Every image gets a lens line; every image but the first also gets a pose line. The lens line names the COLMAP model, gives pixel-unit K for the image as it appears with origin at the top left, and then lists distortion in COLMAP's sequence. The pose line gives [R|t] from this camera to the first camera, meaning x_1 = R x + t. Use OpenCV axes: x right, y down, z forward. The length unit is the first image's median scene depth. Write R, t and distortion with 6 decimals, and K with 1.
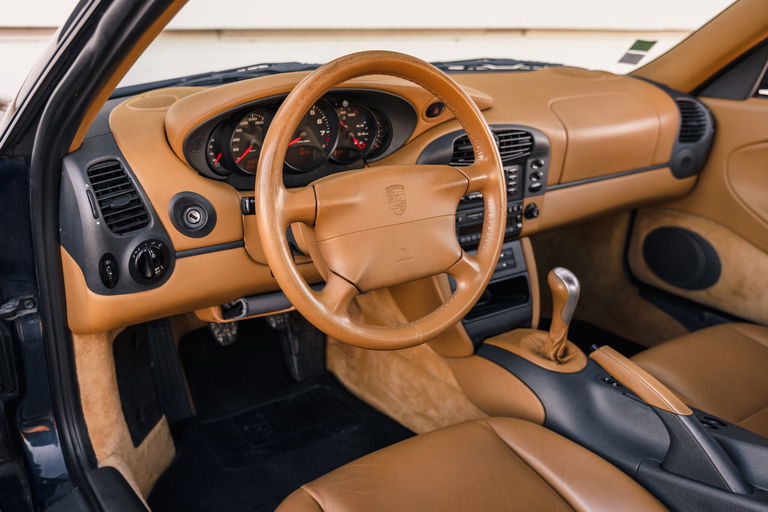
lens RADIAL K [[741.2, 0, 382.6], [0, 741.2, 255.8], [0, 0, 1]] dist [-0.009594, 0.000000]
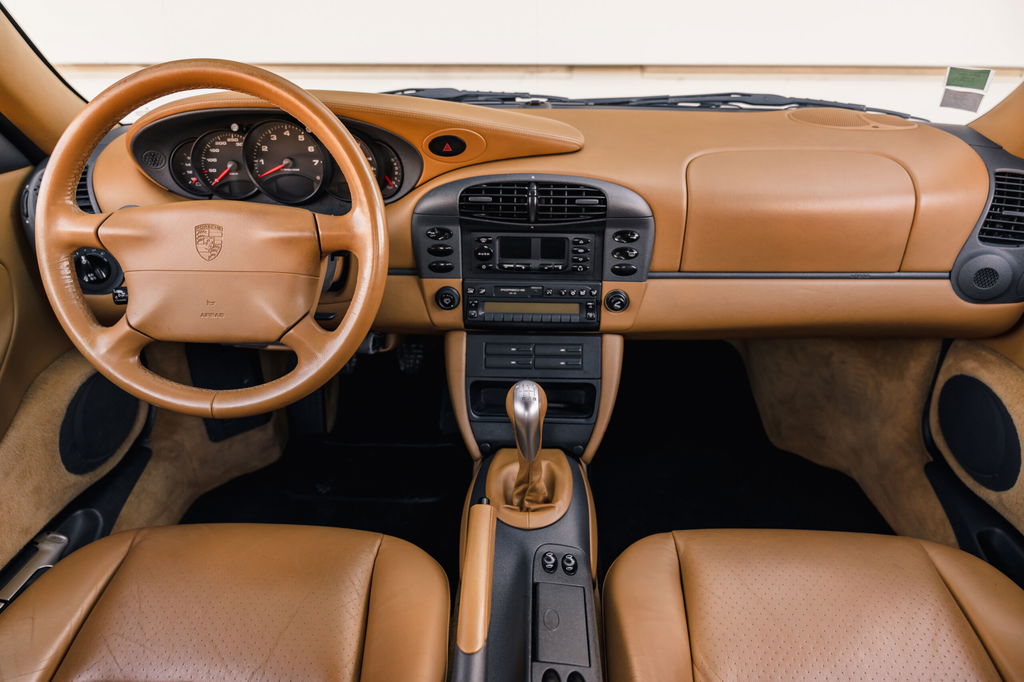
lens RADIAL K [[702.6, 0, 517.3], [0, 702.6, 335.8], [0, 0, 1]] dist [0.000476, 0.000709]
pose [[0.792589, 0.220407, -0.568527, 0.618182], [-0.187827, 0.975298, 0.116252, -0.104441], [0.580106, 0.014645, 0.814409, 0.449322]]
